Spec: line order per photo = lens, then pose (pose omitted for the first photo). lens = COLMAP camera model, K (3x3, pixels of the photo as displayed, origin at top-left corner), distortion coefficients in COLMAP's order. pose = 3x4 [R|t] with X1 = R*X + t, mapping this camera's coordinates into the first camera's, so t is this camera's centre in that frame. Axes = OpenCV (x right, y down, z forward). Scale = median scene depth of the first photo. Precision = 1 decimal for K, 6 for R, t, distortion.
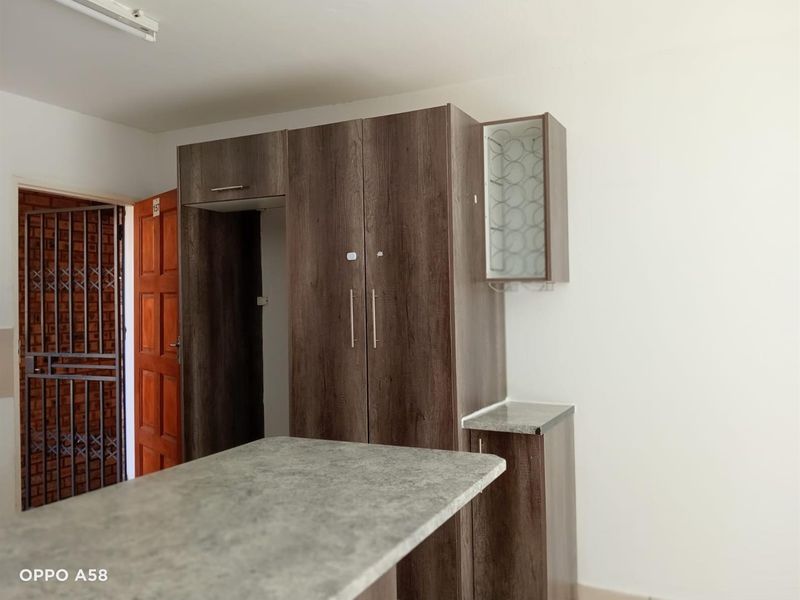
lens RADIAL K [[673.2, 0, 399.7], [0, 673.2, 296.4], [0, 0, 1]] dist [0.026834, -0.006547]
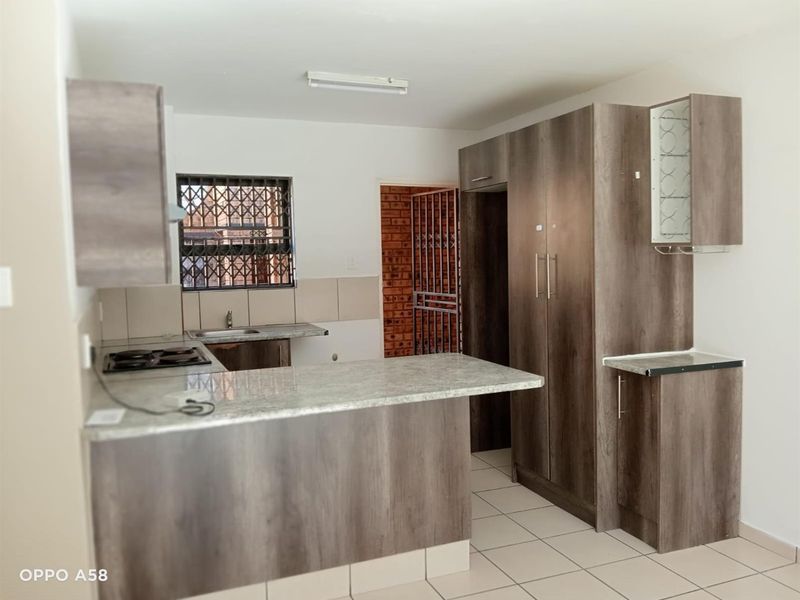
lens RADIAL K [[673.2, 0, 400.4], [0, 673.2, 300.9], [0, 0, 1]] dist [0.026834, -0.006547]
pose [[0.741513, 0.046557, -0.669321, 0.576604], [0.017408, 0.995919, 0.088561, -0.036831], [0.670712, -0.077320, 0.737677, -0.150163]]
